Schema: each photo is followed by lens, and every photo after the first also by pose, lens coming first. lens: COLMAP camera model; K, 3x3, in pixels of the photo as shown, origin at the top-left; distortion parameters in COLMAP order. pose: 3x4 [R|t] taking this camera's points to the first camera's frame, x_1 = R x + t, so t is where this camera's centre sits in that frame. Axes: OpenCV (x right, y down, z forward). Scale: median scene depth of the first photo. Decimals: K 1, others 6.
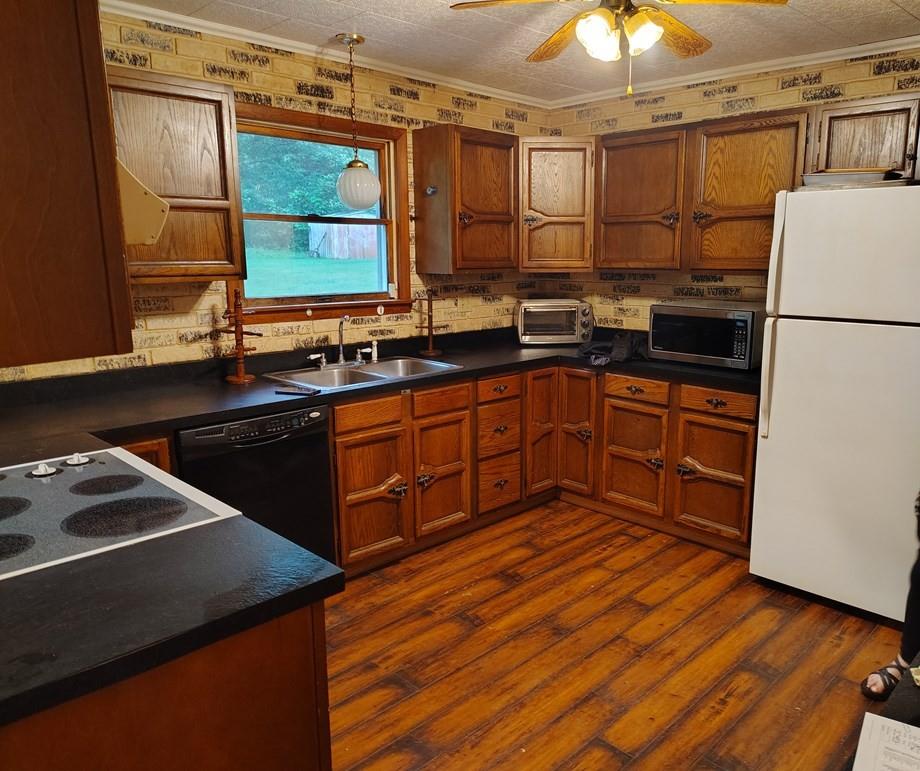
lens RADIAL K [[692.5, 0, 460.0], [0, 692.5, 385.5], [0, 0, 1]] dist [0.006696, -0.003380]
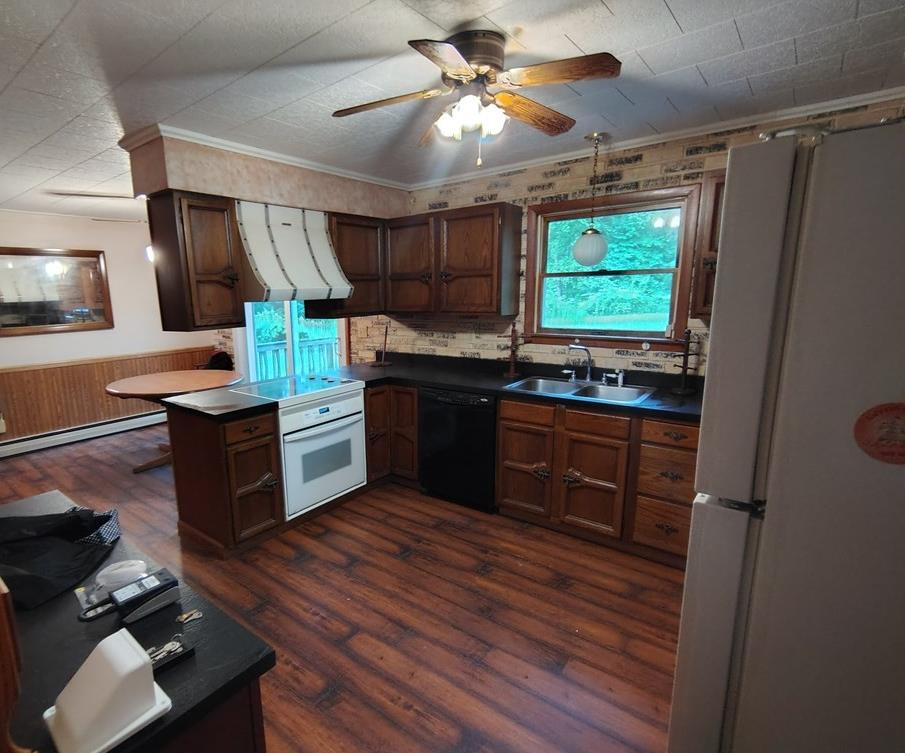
lens RADIAL K [[484.6, 0, 428.3], [0, 484.6, 380.1], [0, 0, 1]] dist [-0.001040, -0.001062]
pose [[0.132846, 0.172487, -0.976012, 0.750970], [-0.170221, 0.974079, 0.148977, -0.129039], [0.976410, 0.146347, 0.158764, 0.589750]]
